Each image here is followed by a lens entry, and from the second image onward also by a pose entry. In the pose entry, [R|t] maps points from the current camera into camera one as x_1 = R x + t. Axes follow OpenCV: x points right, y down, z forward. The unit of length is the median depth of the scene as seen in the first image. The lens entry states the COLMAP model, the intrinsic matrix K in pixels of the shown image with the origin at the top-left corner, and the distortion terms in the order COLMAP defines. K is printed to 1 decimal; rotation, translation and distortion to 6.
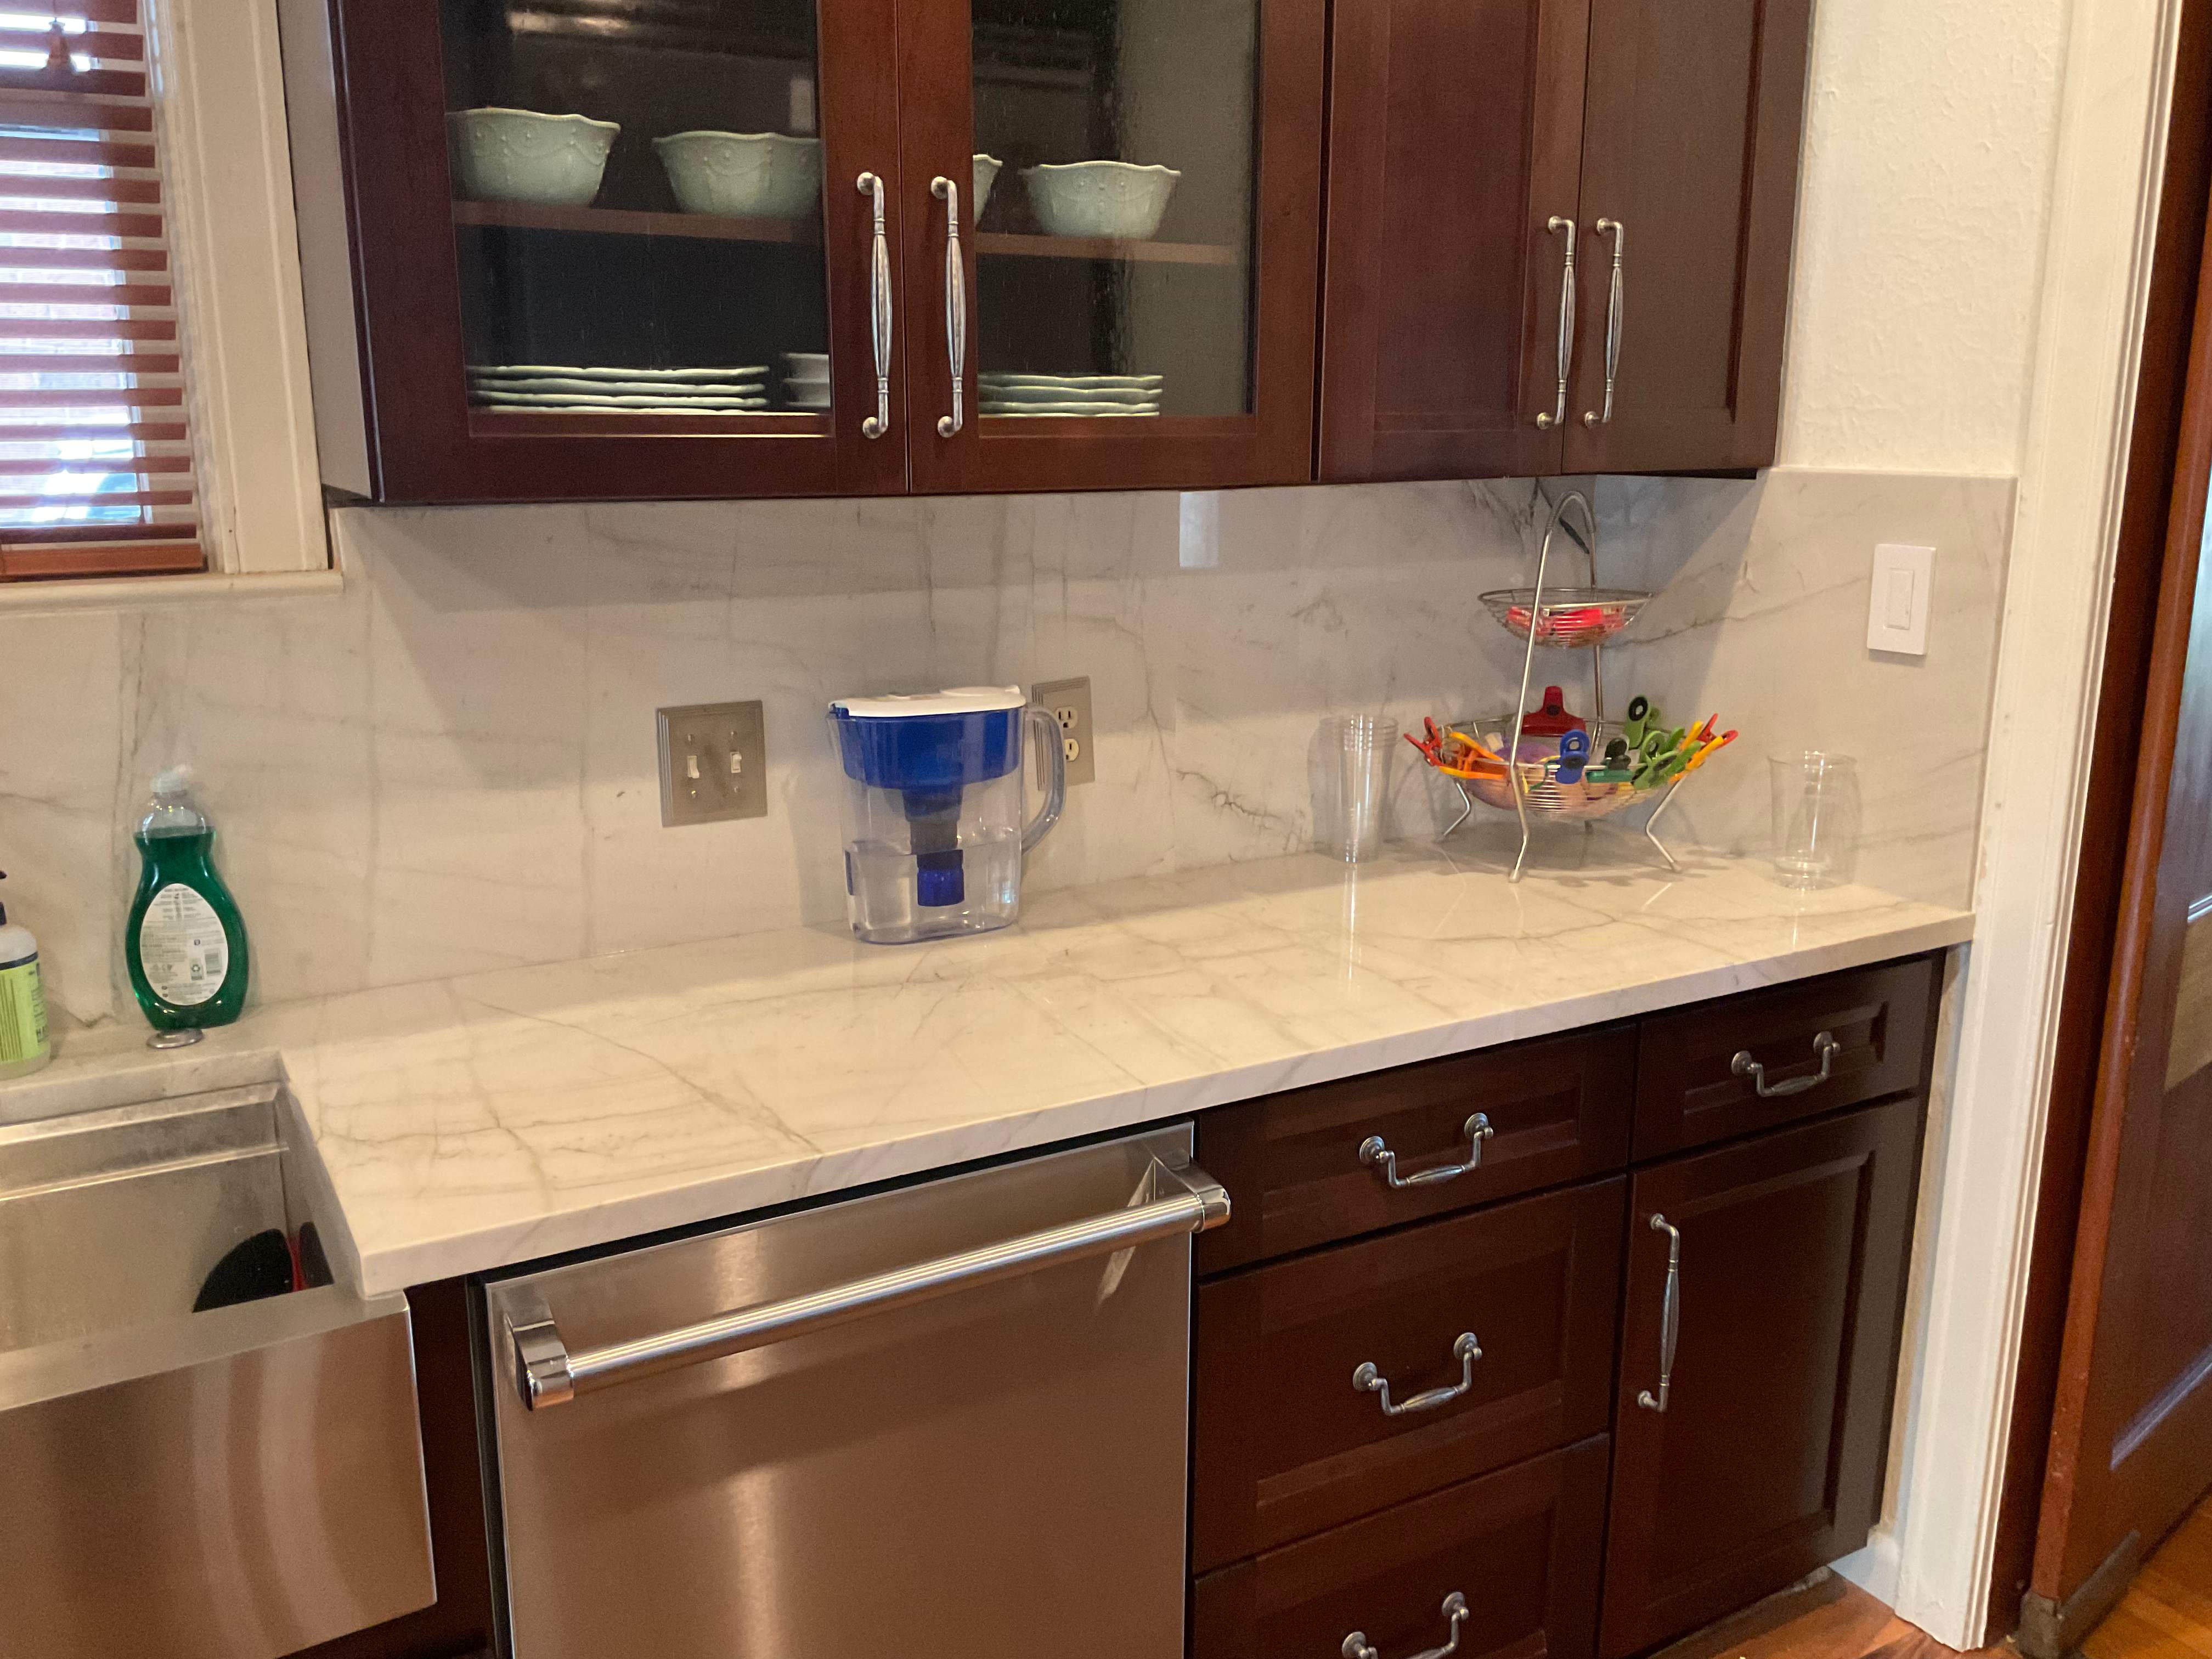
lens RADIAL K [[1815.2, 0, 1100.1], [0, 1815.2, 834.2], [0, 0, 1]] dist [0.101162, -0.187568]
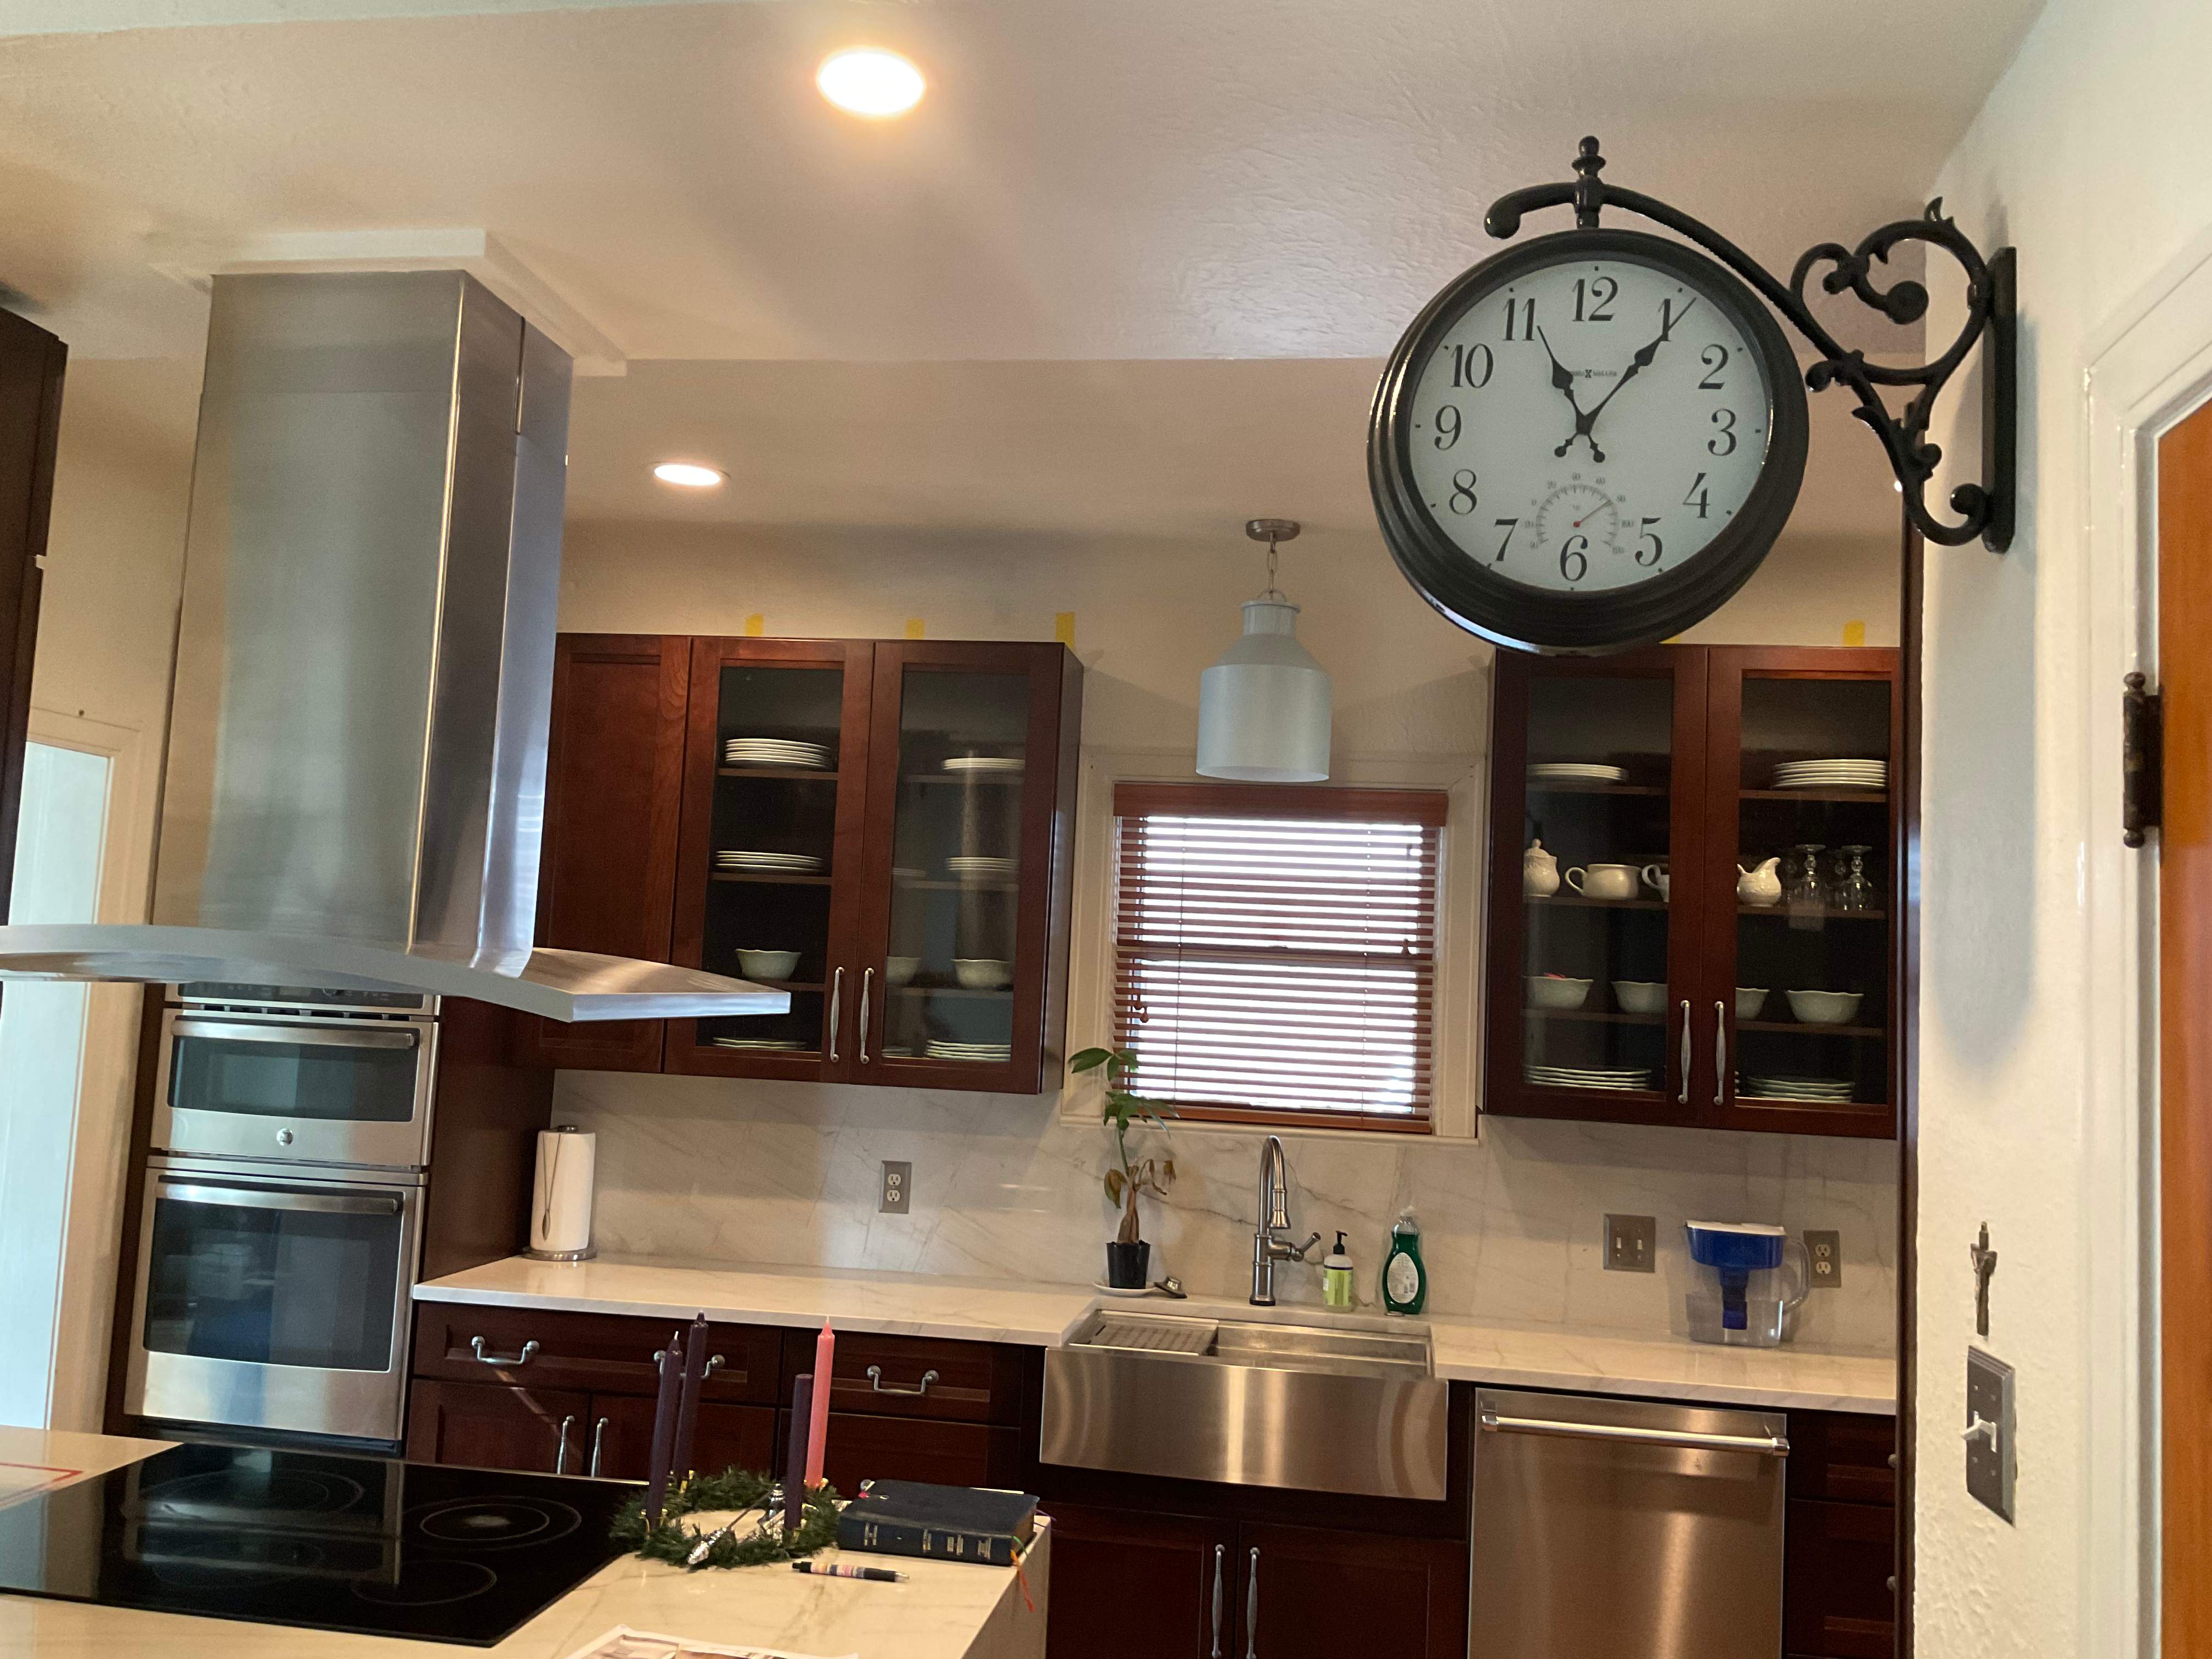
lens RADIAL K [[1813.9, 0, 1102.2], [0, 1813.9, 834.7], [0, 0, 1]] dist [0.116862, -0.236855]
pose [[0.783084, -0.016631, -0.621693, 0.685343], [-0.188508, 0.946268, -0.262759, 0.199585], [0.592658, 0.322956, 0.737872, -1.184213]]
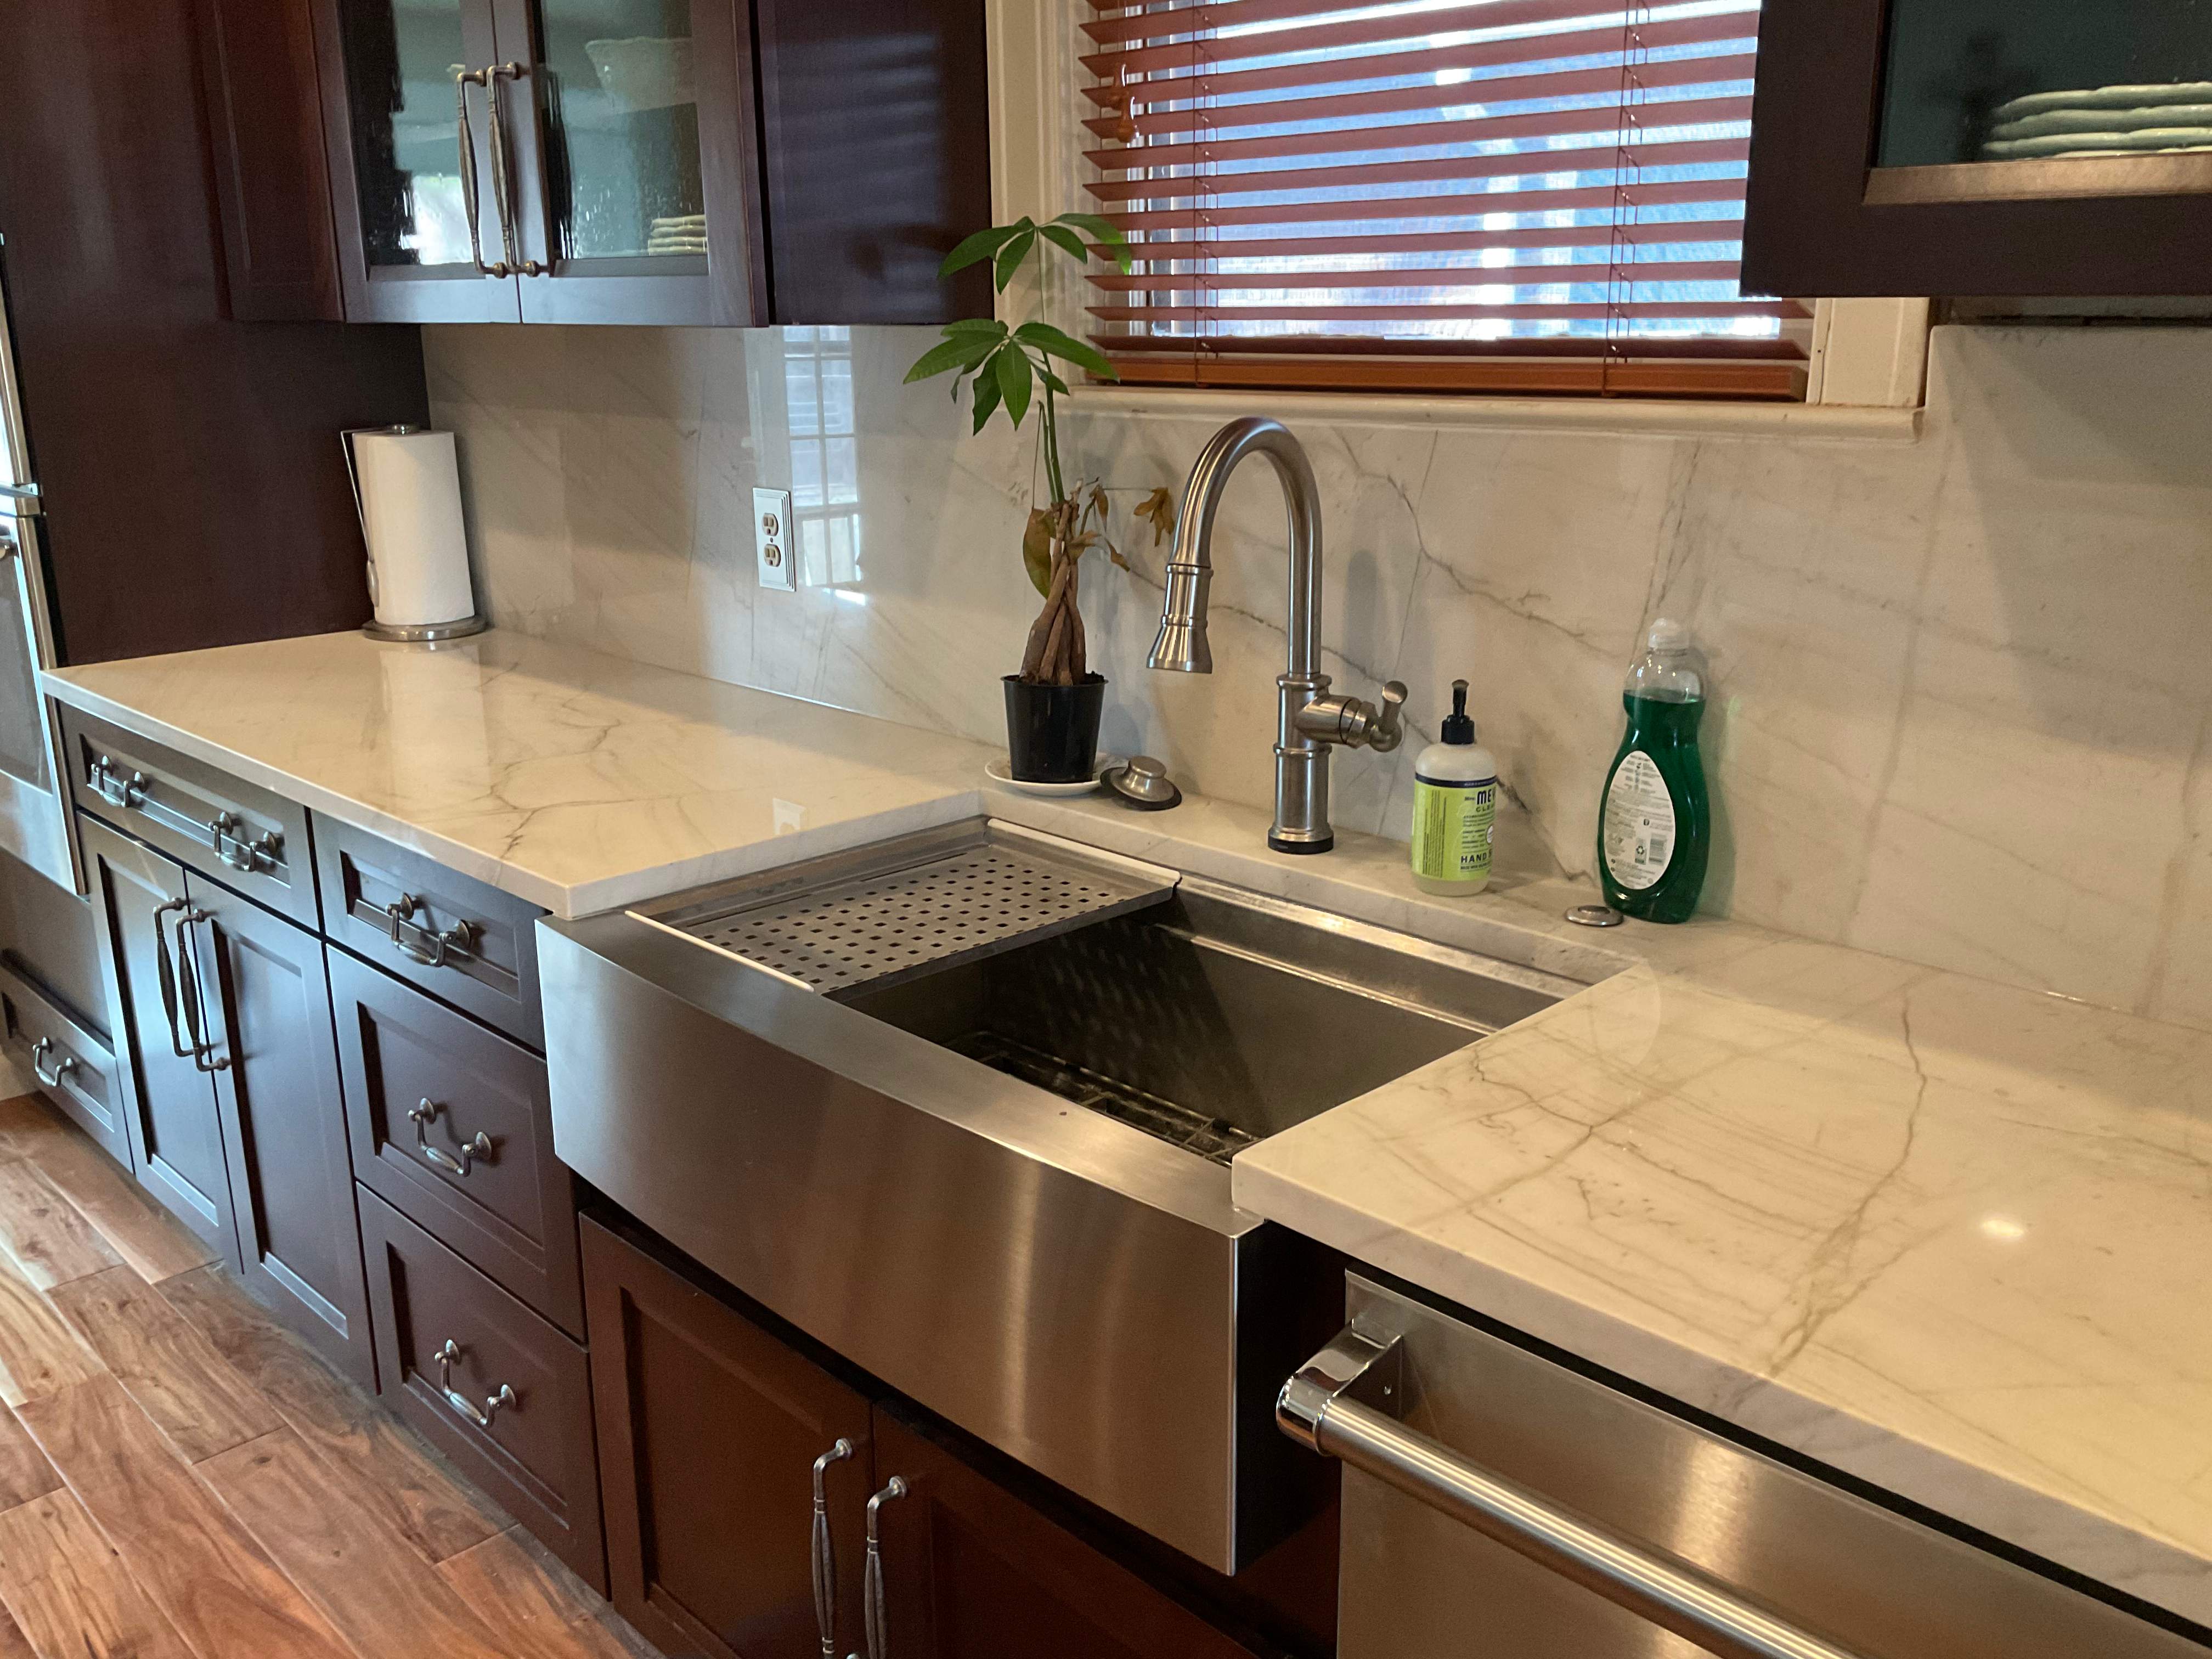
lens RADIAL K [[1815.2, 0, 1100.1], [0, 1815.2, 834.2], [0, 0, 1]] dist [0.101162, -0.187568]
pose [[0.265634, 0.264292, -0.927140, 0.227628], [-0.214040, 0.953856, 0.210584, -0.057403], [0.940013, 0.142507, 0.309946, 0.428417]]
